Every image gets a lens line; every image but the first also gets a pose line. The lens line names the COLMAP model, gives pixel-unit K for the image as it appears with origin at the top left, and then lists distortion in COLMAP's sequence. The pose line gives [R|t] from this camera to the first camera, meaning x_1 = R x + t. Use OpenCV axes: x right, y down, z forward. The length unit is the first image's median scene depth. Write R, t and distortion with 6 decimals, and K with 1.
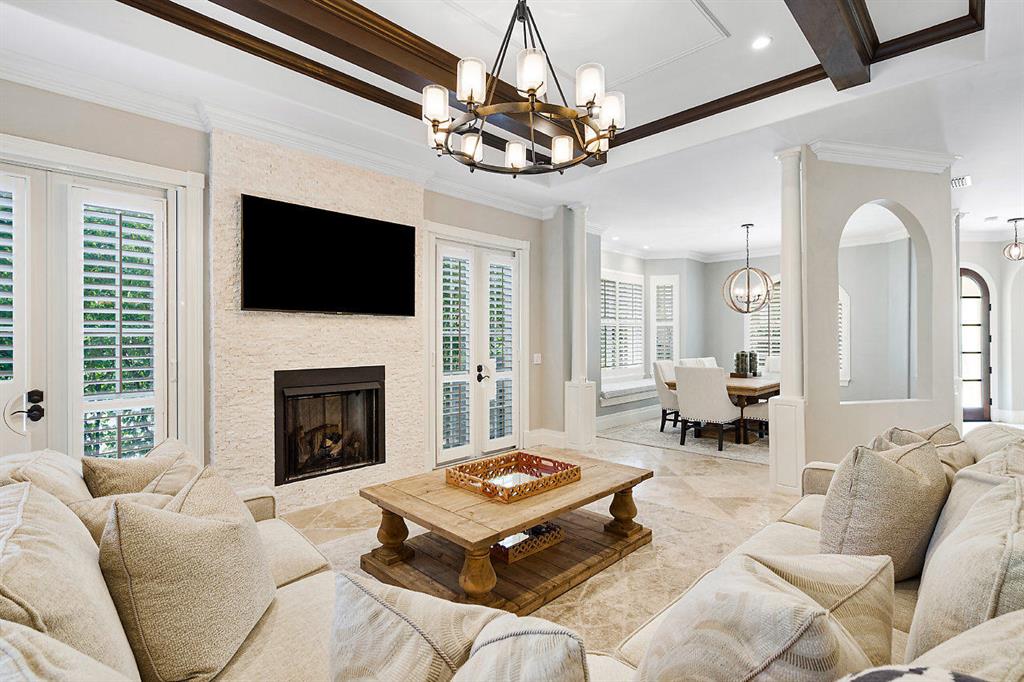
lens RADIAL K [[481.7, 0, 509.1], [0, 481.7, 336.6], [0, 0, 1]] dist [-0.003146, -0.001113]
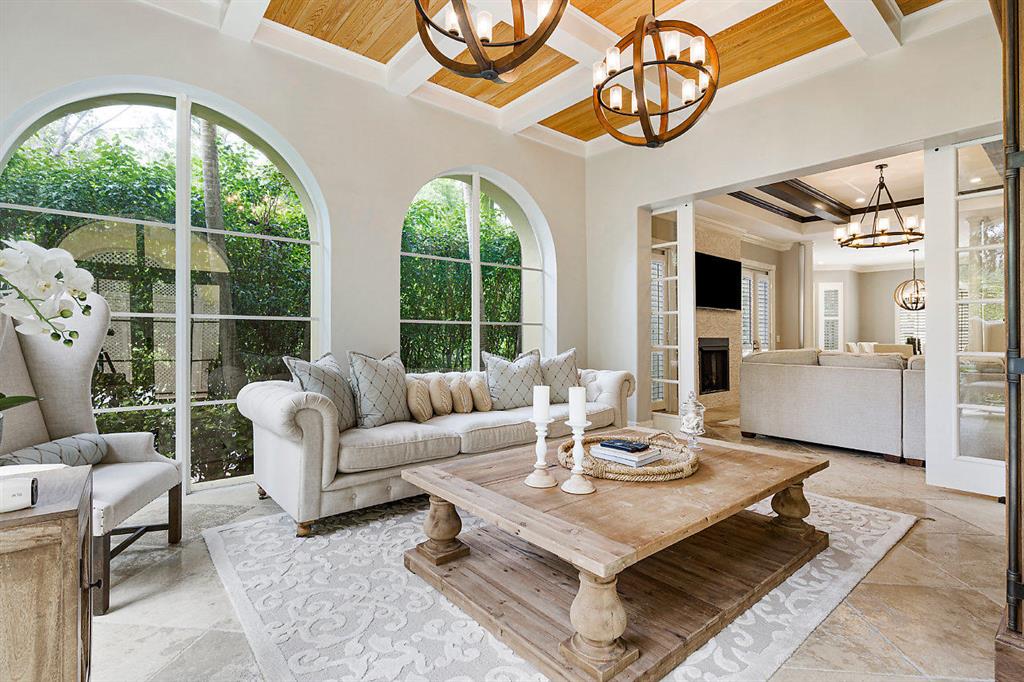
lens RADIAL K [[481.7, 0, 511.5], [0, 481.7, 337.2], [0, 0, 1]] dist [-0.003146, -0.001113]
pose [[0.995704, 0.001556, -0.092577, -0.935550], [-0.001273, 0.999994, 0.003124, 0.051525], [0.092581, -0.002992, 0.995701, -0.917639]]
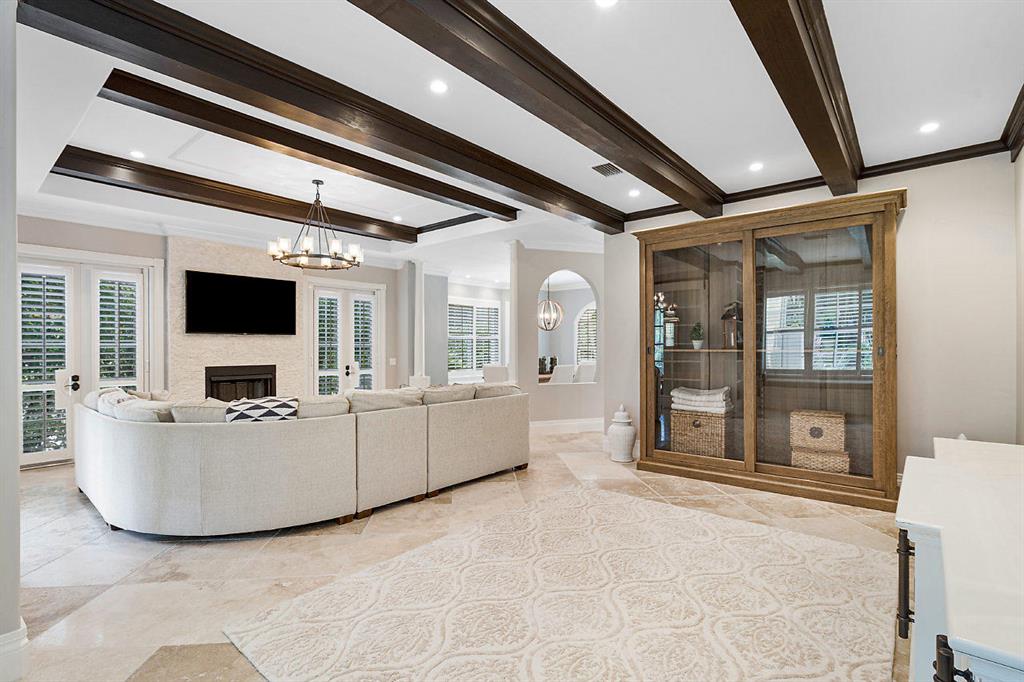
lens RADIAL K [[481.7, 0, 514.9], [0, 481.7, 347.1], [0, 0, 1]] dist [-0.003146, -0.001113]
pose [[0.995576, -0.000171, 0.093956, 0.417894], [-0.000163, 0.999994, 0.003548, -0.007103], [-0.093956, -0.003547, 0.995570, -0.756374]]
